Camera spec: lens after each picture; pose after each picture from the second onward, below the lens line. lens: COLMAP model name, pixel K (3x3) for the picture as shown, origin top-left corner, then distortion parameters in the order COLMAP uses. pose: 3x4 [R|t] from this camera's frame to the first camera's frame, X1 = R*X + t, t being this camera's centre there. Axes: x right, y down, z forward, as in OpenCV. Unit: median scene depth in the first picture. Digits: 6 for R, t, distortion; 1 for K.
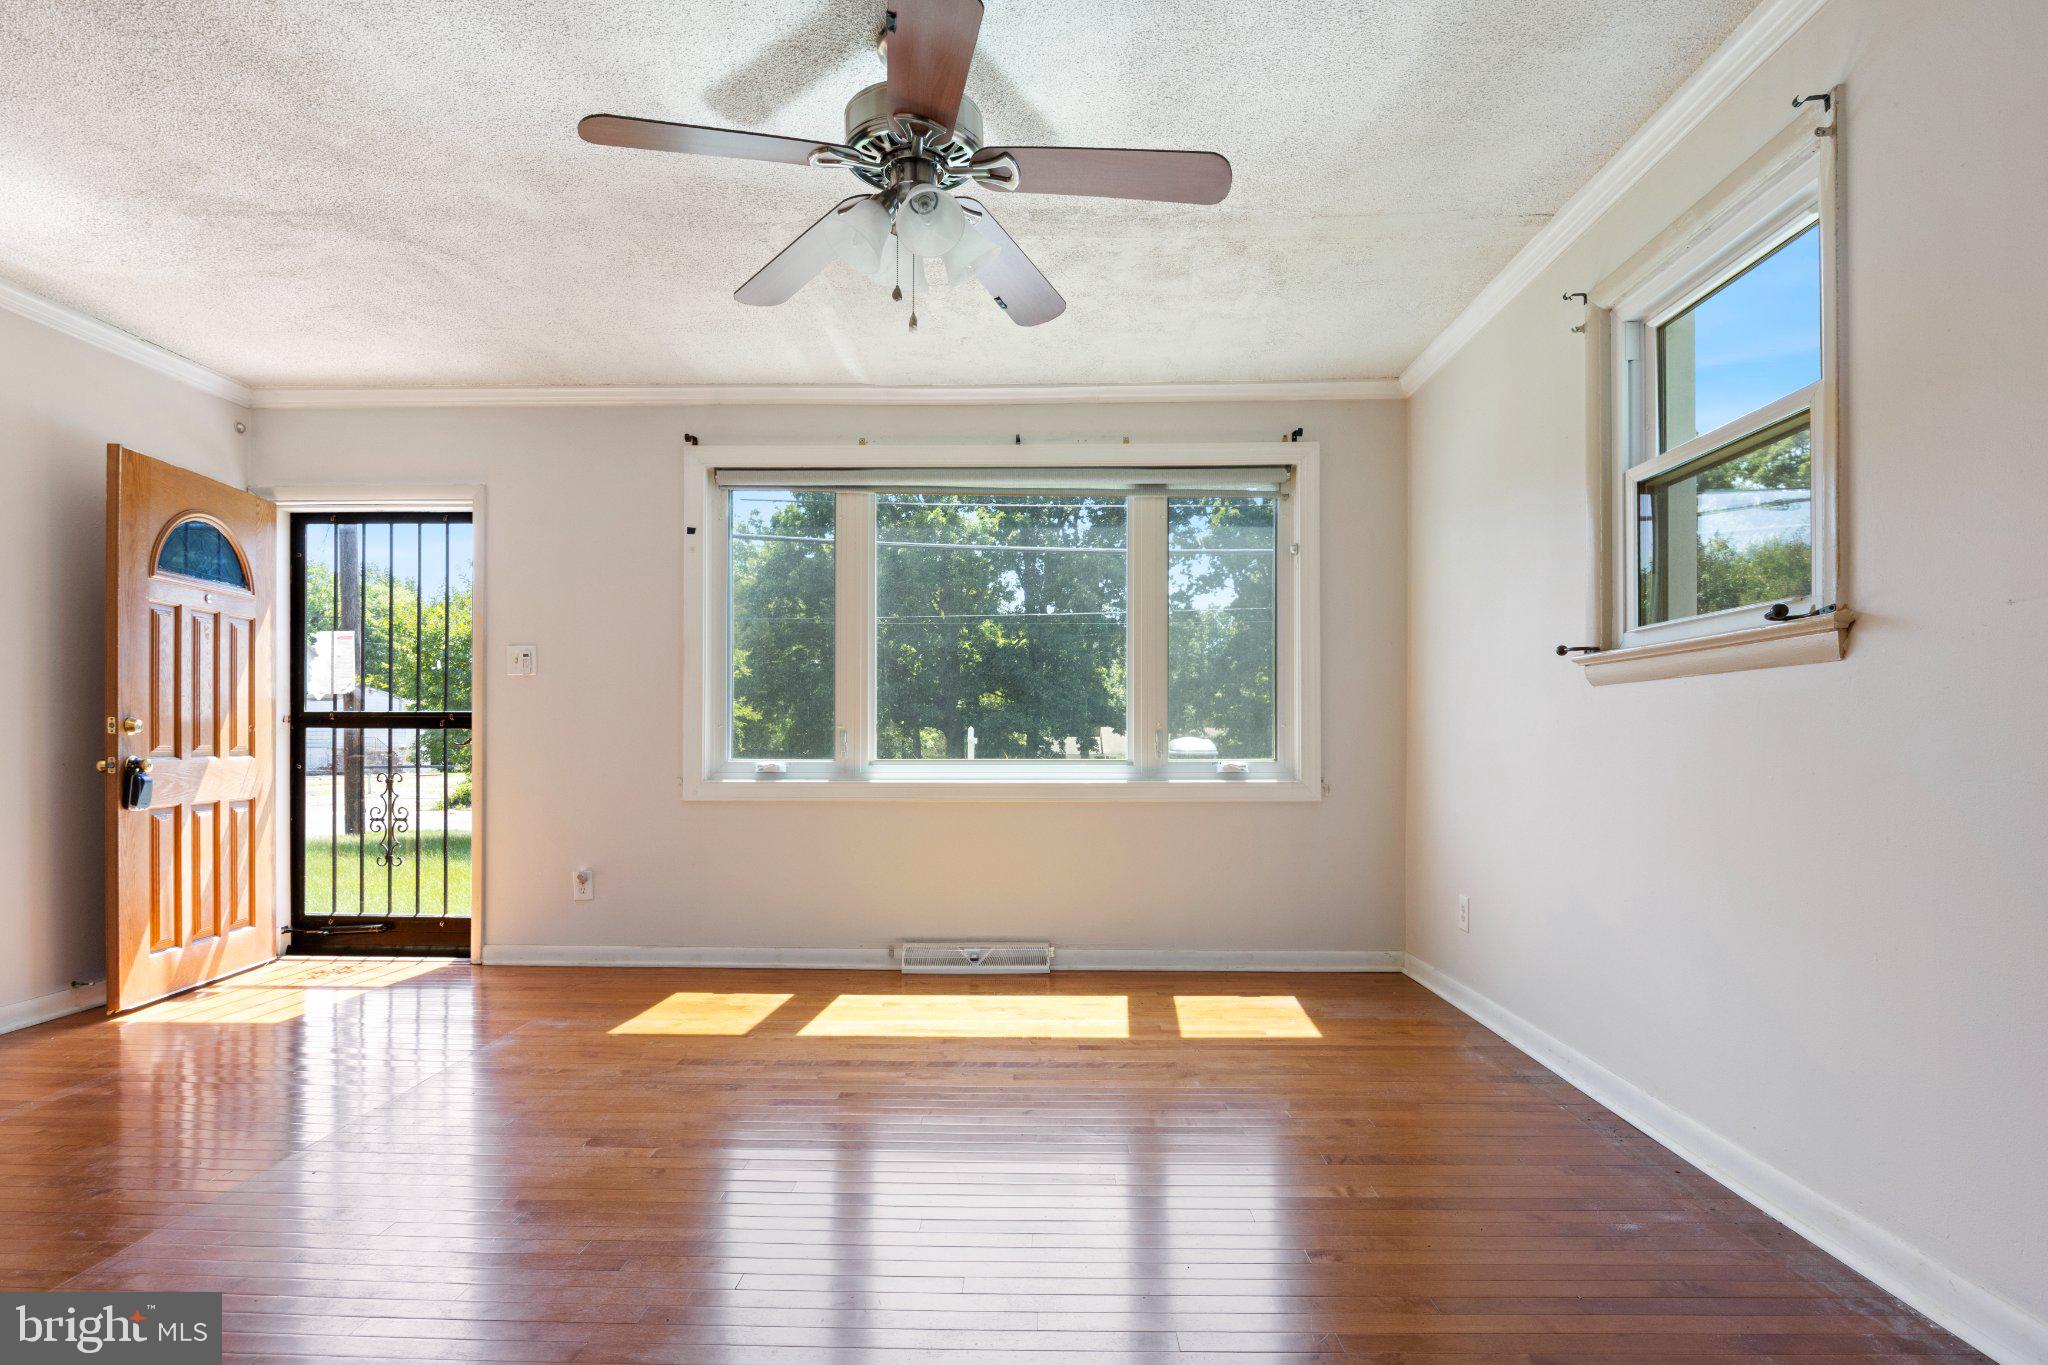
lens RADIAL K [[1015.0, 0, 1025.8], [0, 1015.0, 739.7], [0, 0, 1]] dist [-0.024427, -0.000064]
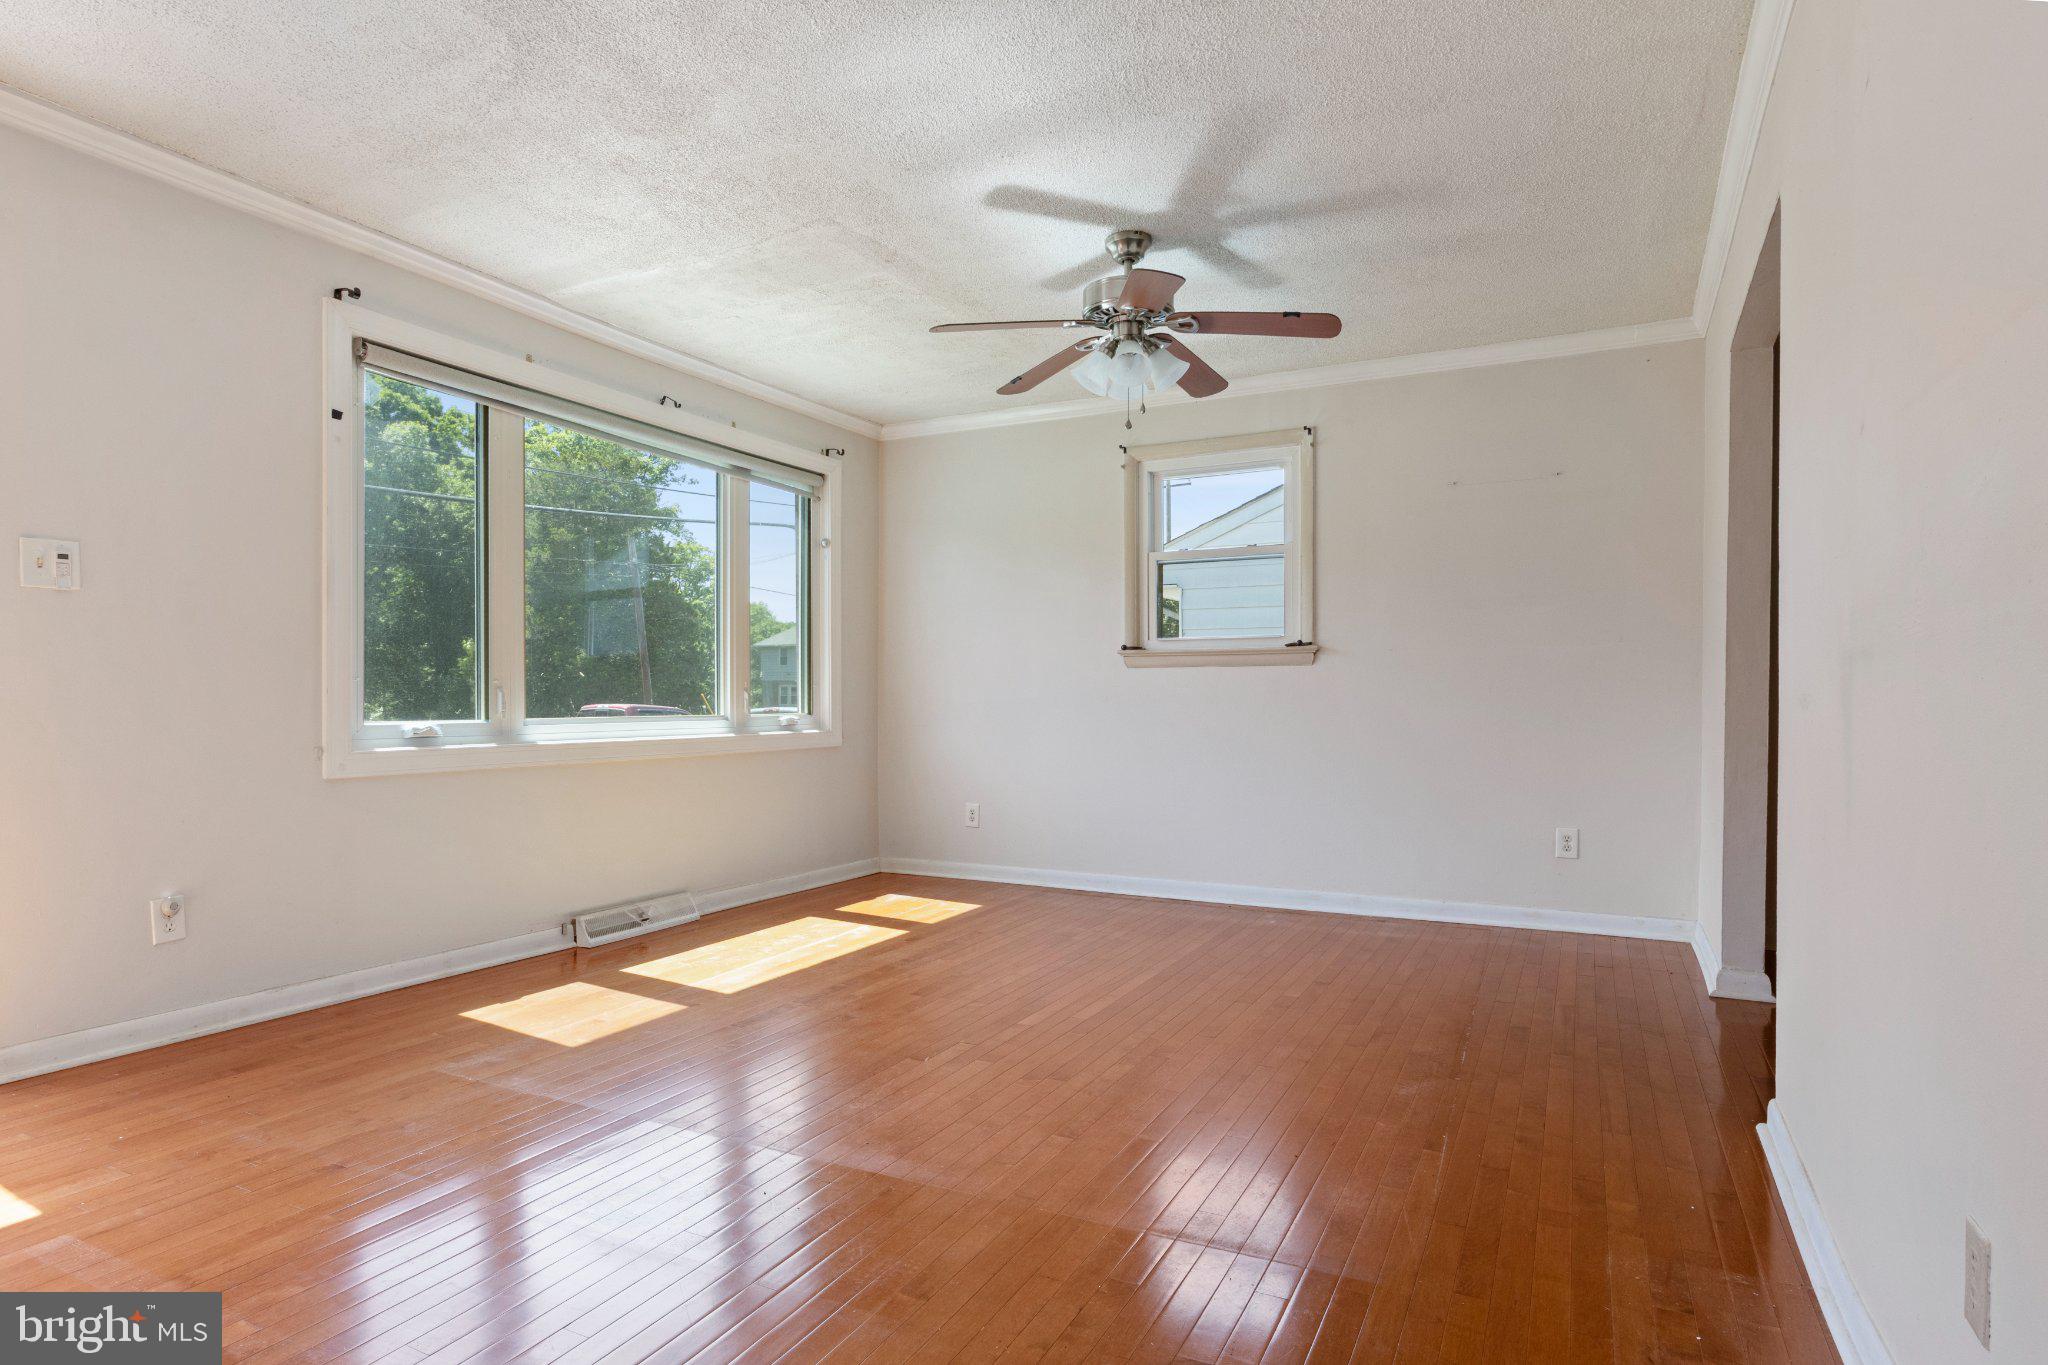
lens RADIAL K [[1063.5, 0, 1024.0], [0, 1063.5, 682.5], [0, 0, 1]] dist [-0.001424, 0.000008]
pose [[0.459968, 0.013645, 0.887831, -0.797520], [-0.003564, 0.999902, -0.013521, -0.001175], [-0.887928, 0.003055, 0.459972, 0.194970]]
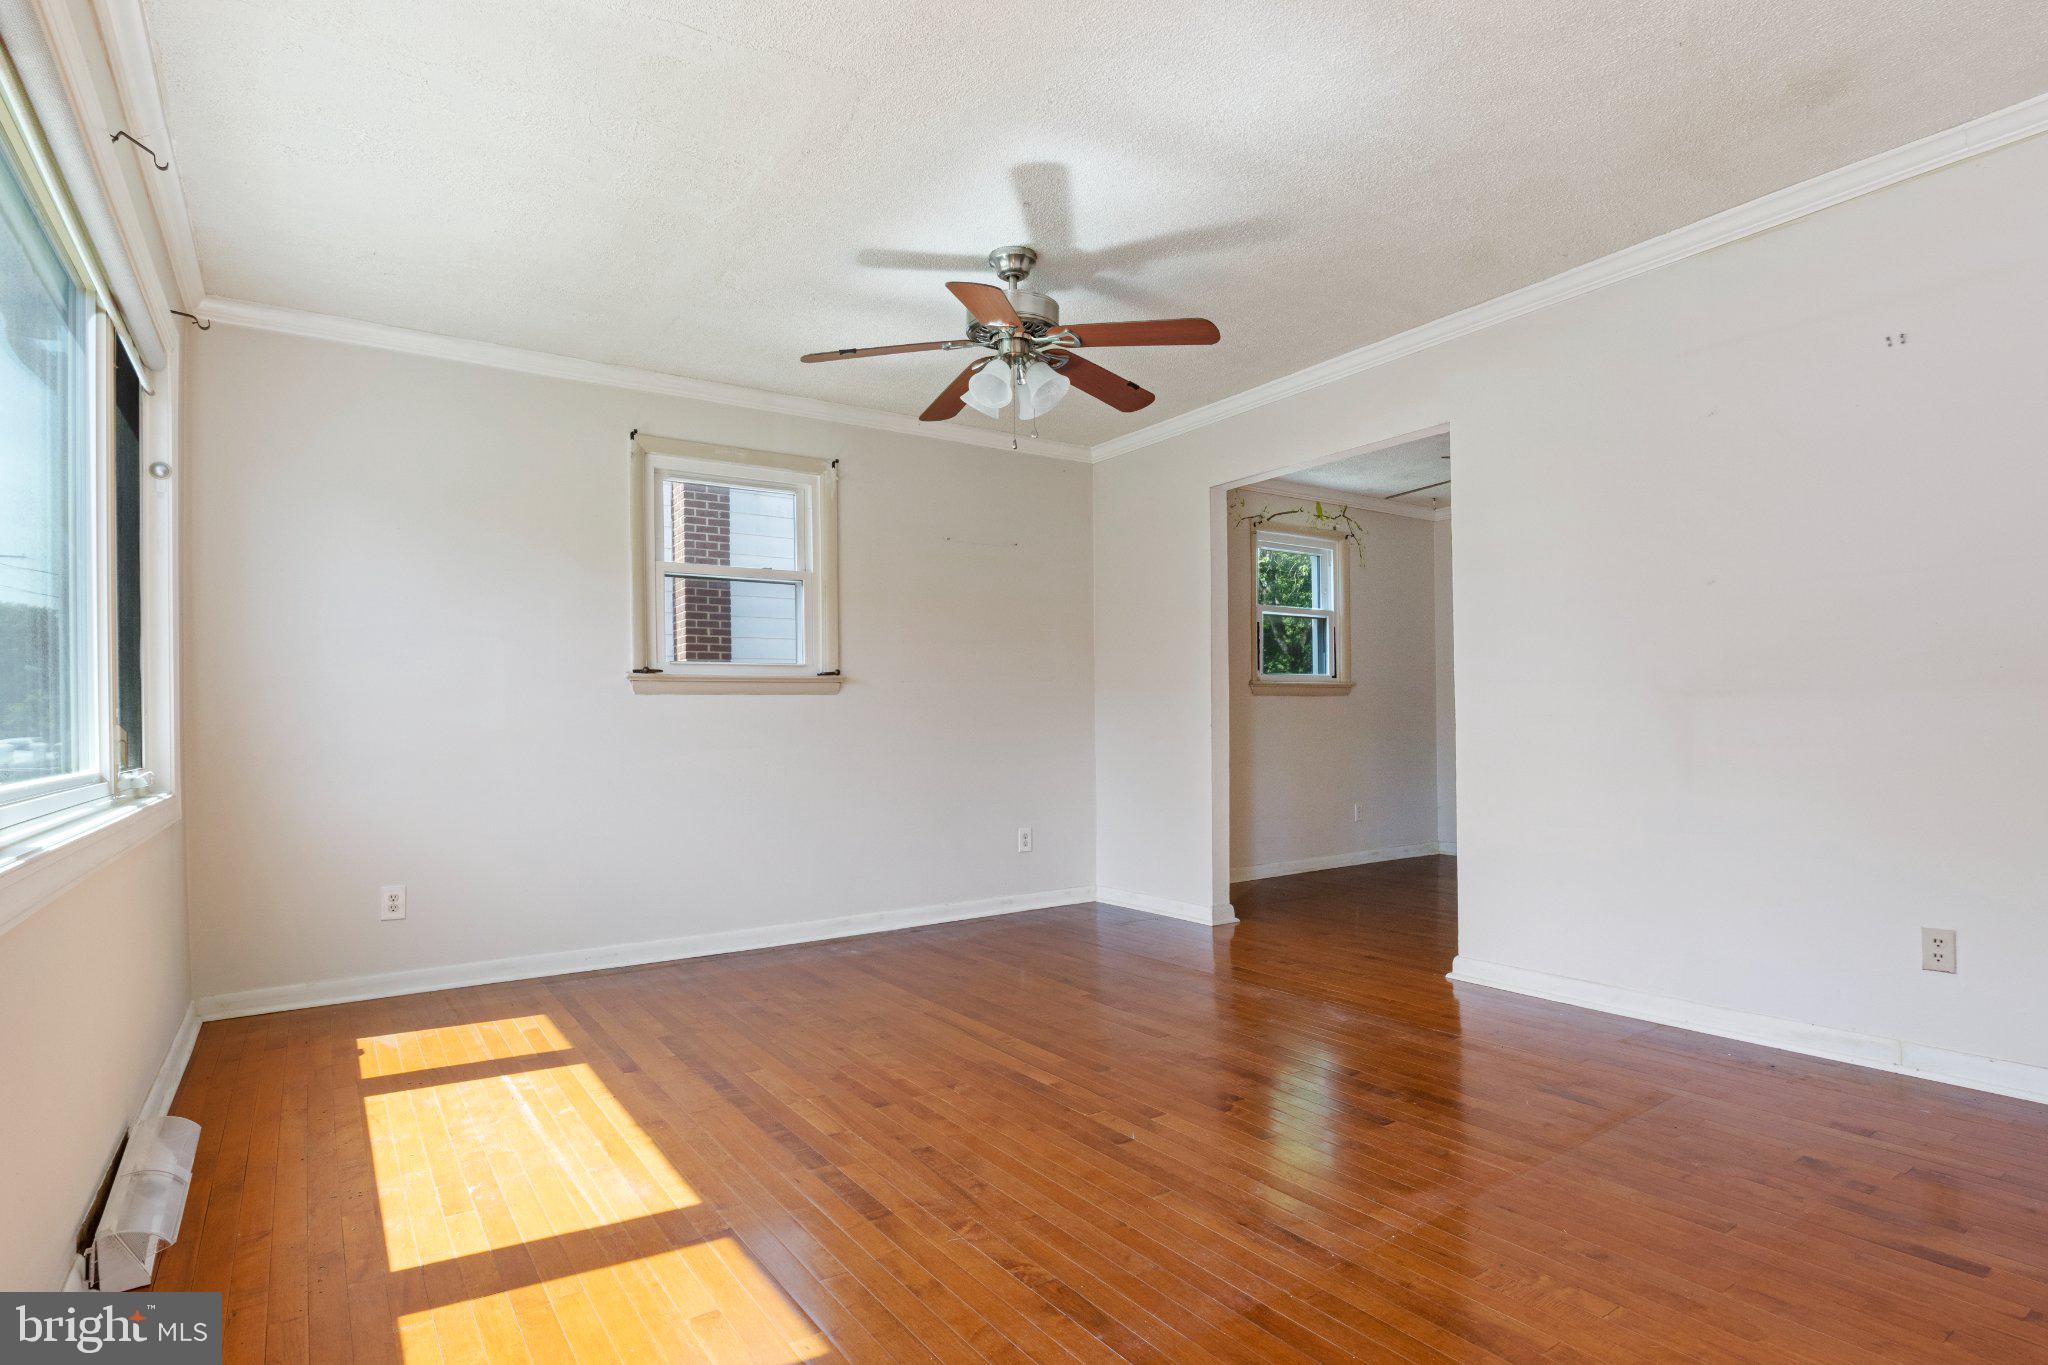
lens RADIAL K [[1028.5, 0, 973.5], [0, 1028.5, 701.0], [0, 0, 1]] dist [-0.003751, -0.000175]
pose [[-0.534996, 0.027431, 0.844409, -0.667108], [0.011598, 0.999617, -0.025124, 0.000518], [-0.844775, -0.003648, -0.535109, 0.926597]]
